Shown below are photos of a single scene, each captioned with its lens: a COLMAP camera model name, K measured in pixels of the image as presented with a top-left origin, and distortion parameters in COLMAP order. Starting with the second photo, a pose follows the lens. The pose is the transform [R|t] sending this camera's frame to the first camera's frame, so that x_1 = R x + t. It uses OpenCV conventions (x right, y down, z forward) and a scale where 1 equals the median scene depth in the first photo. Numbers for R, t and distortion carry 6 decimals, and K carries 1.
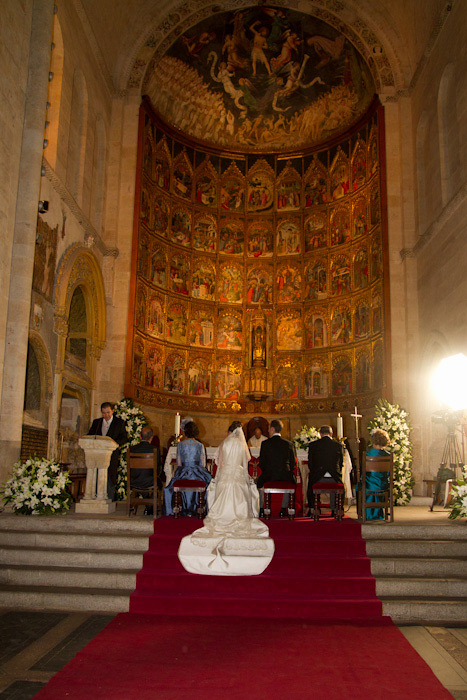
lens RADIAL K [[584.2, 0, 233.8], [0, 584.2, 386.6], [0, 0, 1]] dist [-0.117339, 0.000808]
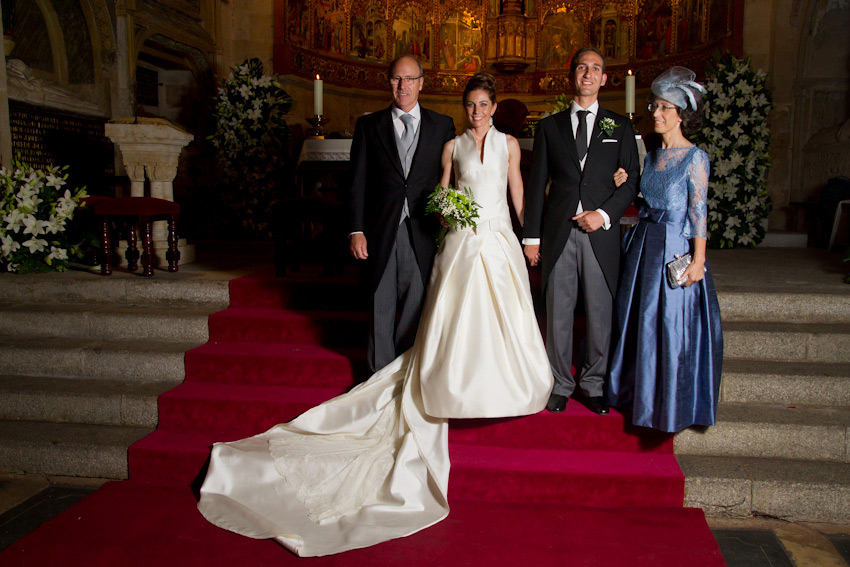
lens RADIAL K [[818.9, 0, 435.9], [0, 818.9, 282.8], [0, 0, 1]] dist [-0.036574, 0.024368]
pose [[0.995947, -0.000595, -0.089938, 0.047872], [0.022859, 0.968815, 0.246728, 0.029308], [0.086986, -0.247784, 0.964902, 0.155589]]
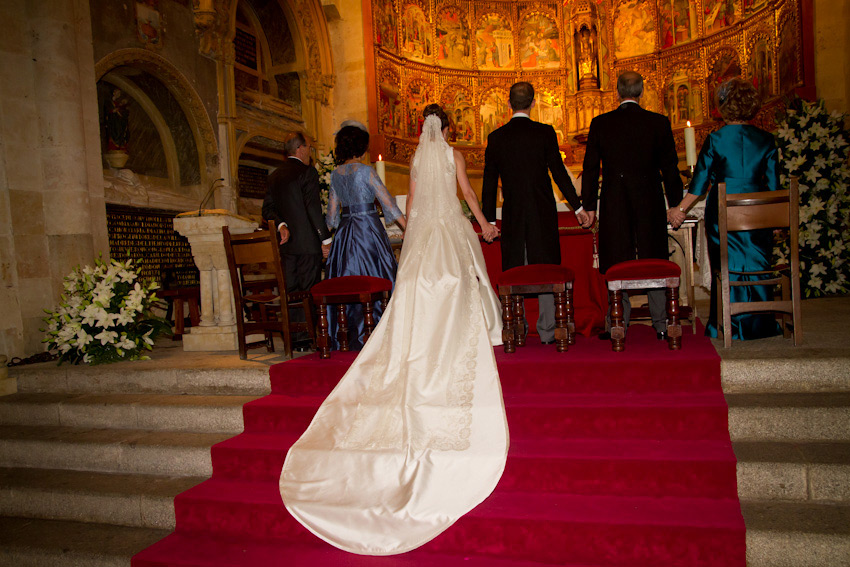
lens RADIAL K [[706.2, 0, 426.4], [0, 706.2, 293.1], [0, 0, 1]] dist [-0.116139, 0.134026]
pose [[0.962004, -0.065245, -0.265125, 0.071053], [0.114149, 0.978203, 0.173463, 0.038132], [0.248028, -0.197136, 0.948483, 0.223101]]
